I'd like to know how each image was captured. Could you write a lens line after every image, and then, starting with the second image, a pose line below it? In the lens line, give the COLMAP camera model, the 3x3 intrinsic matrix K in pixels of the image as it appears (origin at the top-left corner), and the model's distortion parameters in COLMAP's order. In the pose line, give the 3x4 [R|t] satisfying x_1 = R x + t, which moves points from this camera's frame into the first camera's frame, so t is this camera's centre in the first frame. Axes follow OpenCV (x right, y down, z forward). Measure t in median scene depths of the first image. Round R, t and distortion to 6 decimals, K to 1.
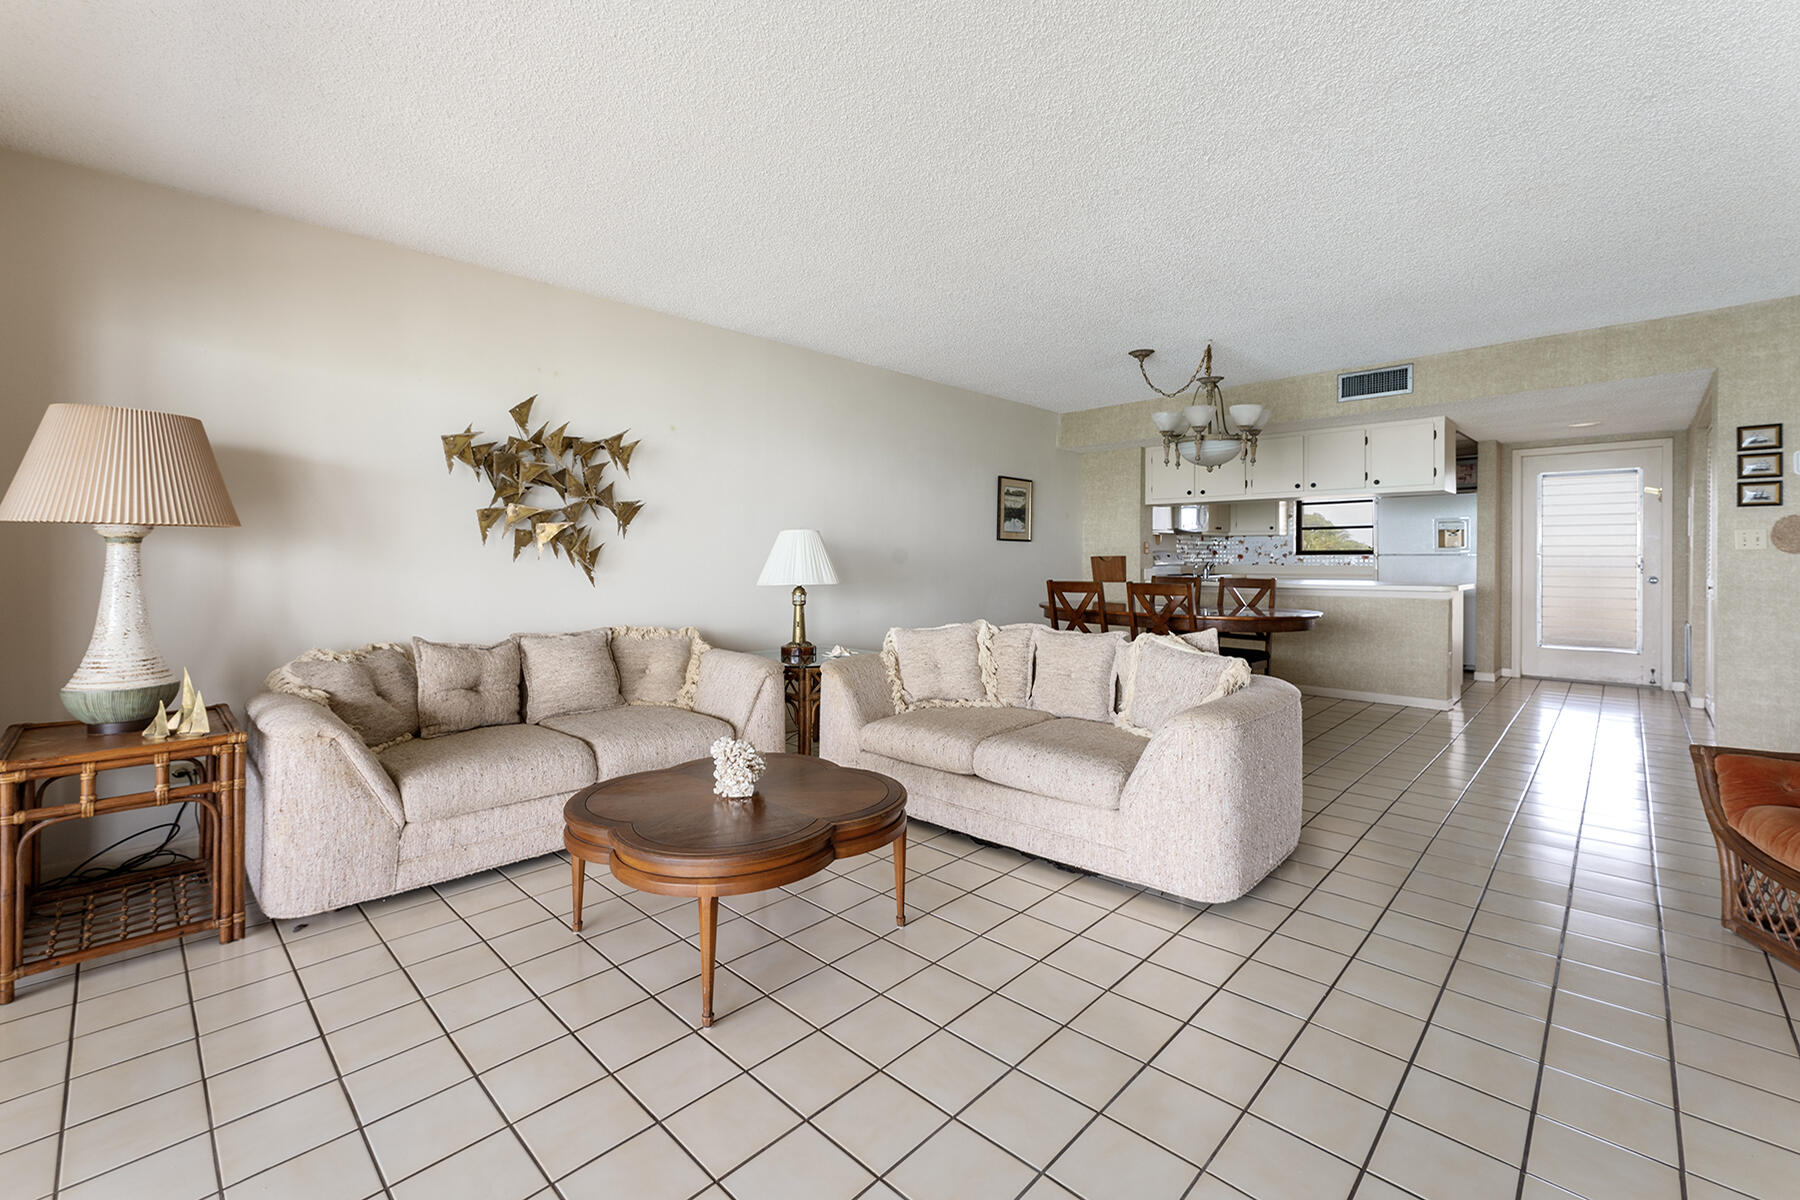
lens RADIAL K [[744.5, 0, 906.7], [0, 744.5, 564.0], [0, 0, 1]] dist [0.001953, -0.000411]
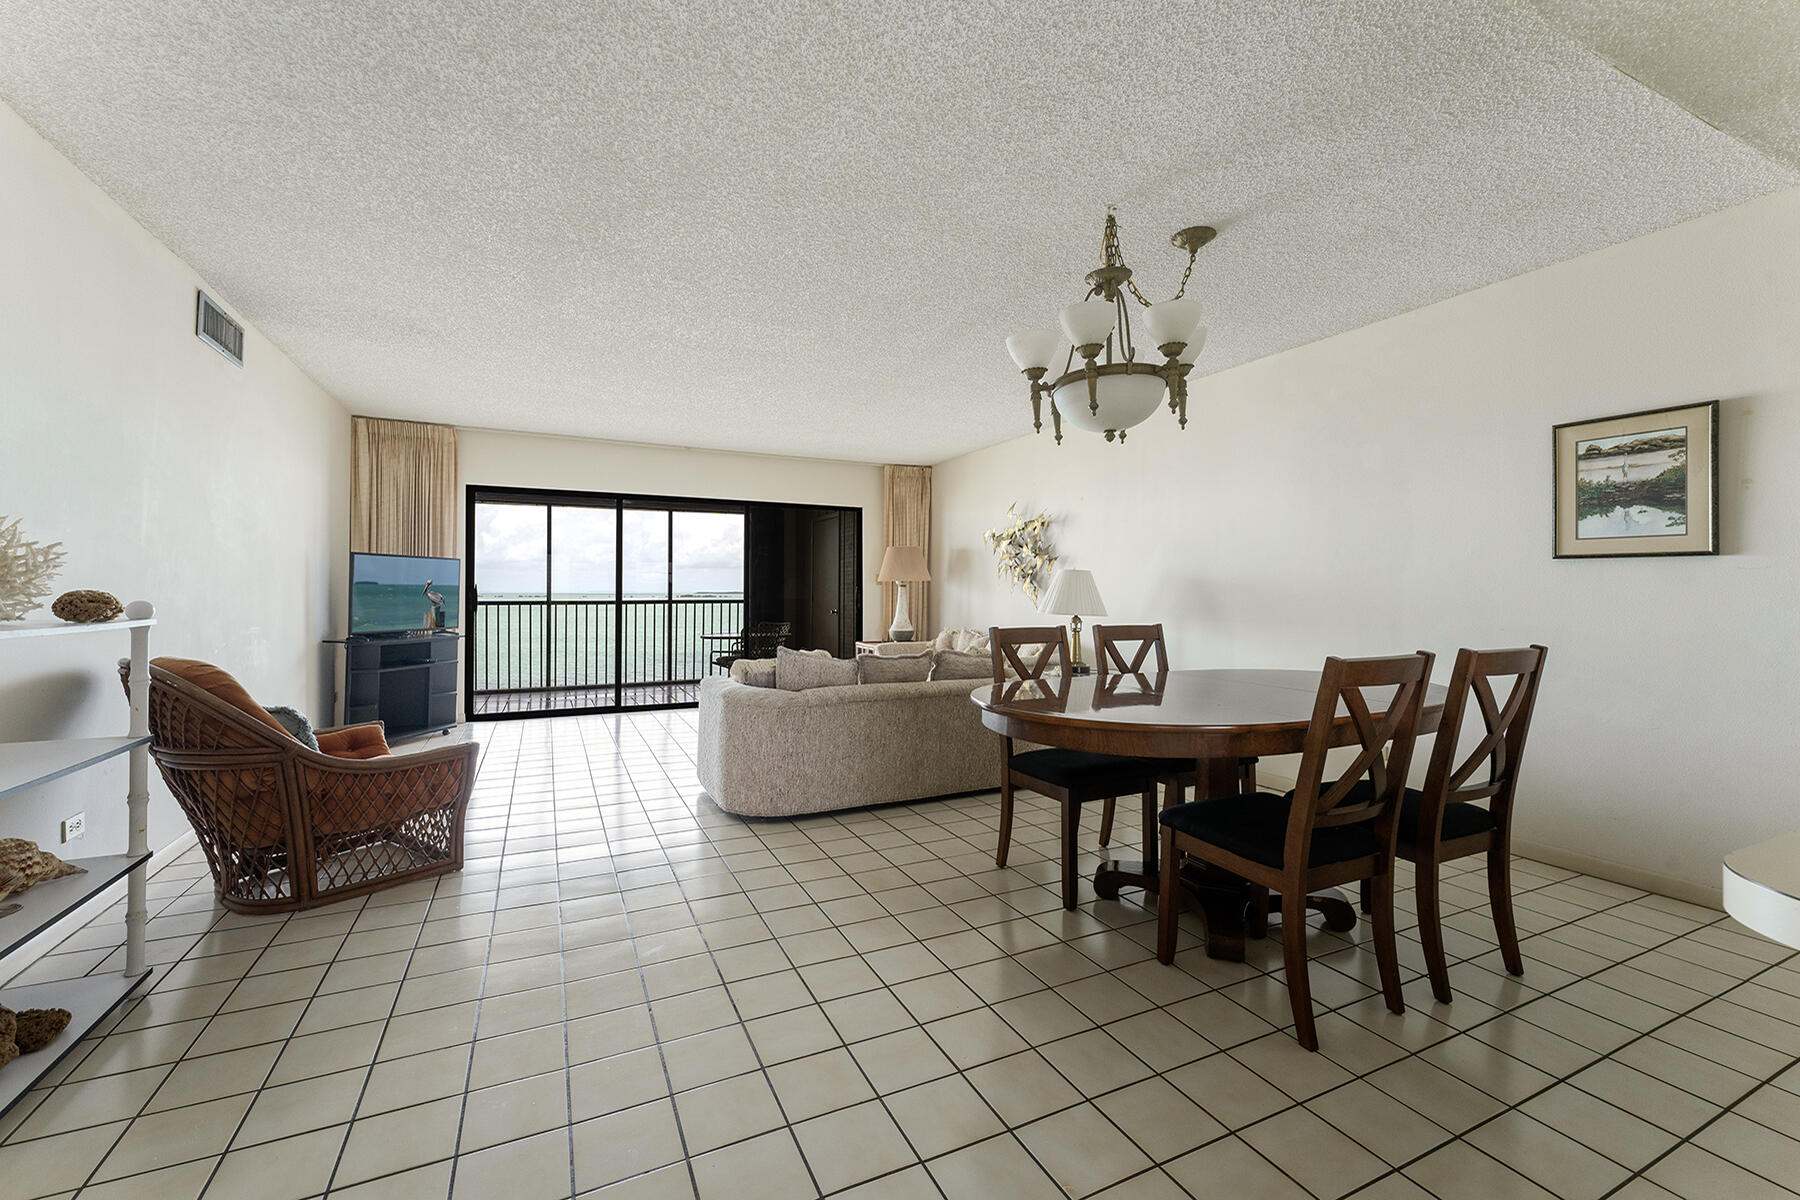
lens RADIAL K [[744.5, 0, 903.4], [0, 744.5, 587.3], [0, 0, 1]] dist [0.001953, -0.000411]
pose [[-0.339264, -0.004144, -0.940682, 1.244612], [-0.008379, 0.999964, -0.001383, -0.014985], [0.940654, 0.007413, -0.339287, 1.317009]]
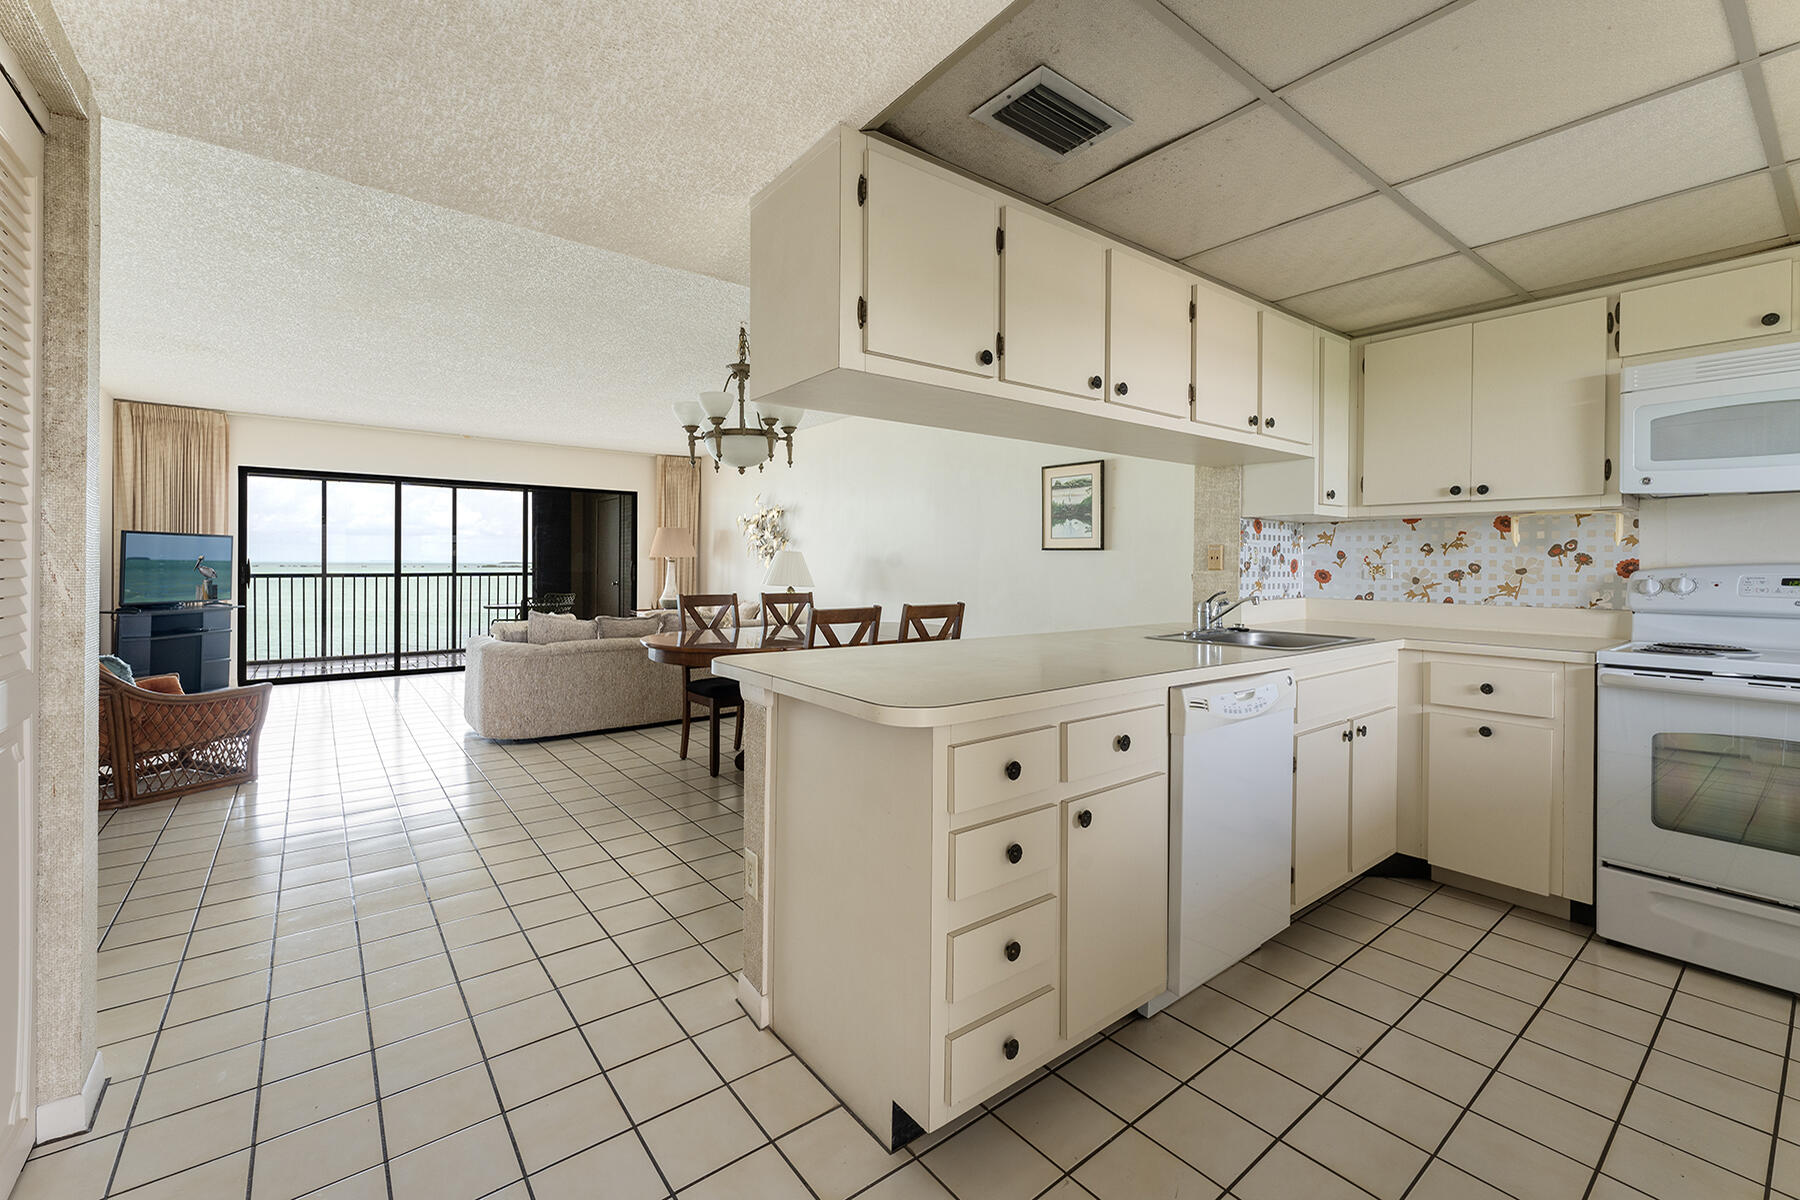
lens RADIAL K [[744.5, 0, 887.5], [0, 744.5, 567.2], [0, 0, 1]] dist [0.001953, -0.000411]
pose [[-0.138323, 0.007056, -0.990362, 1.572927], [-0.012583, 0.999881, 0.008882, -0.031705], [0.990307, 0.013691, -0.138217, 1.629406]]
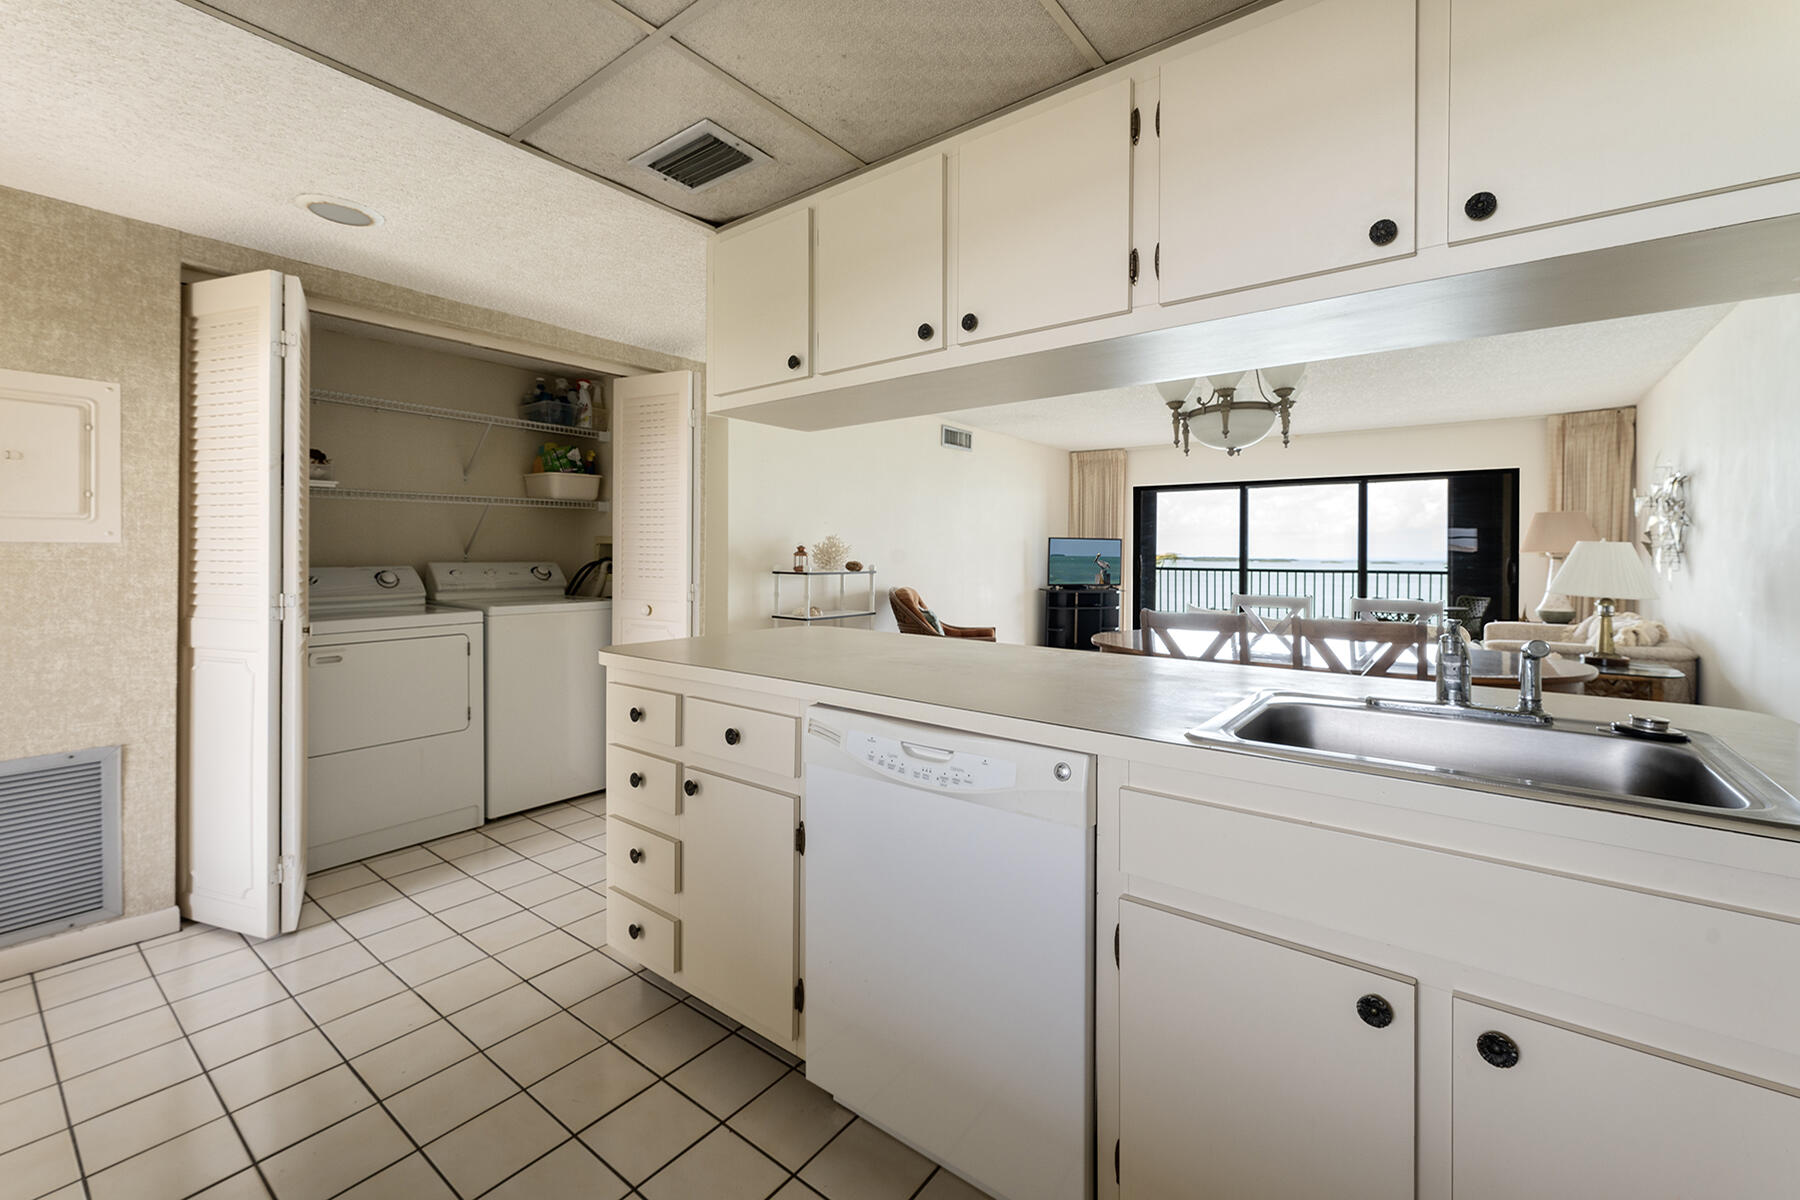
lens RADIAL K [[744.5, 0, 889.8], [0, 744.5, 561.2], [0, 0, 1]] dist [0.001953, -0.000411]
pose [[-0.994156, -0.004525, -0.107858, 1.052701], [-0.006423, 0.999831, 0.017251, -0.033905], [0.107762, 0.017843, -0.994017, 2.178064]]
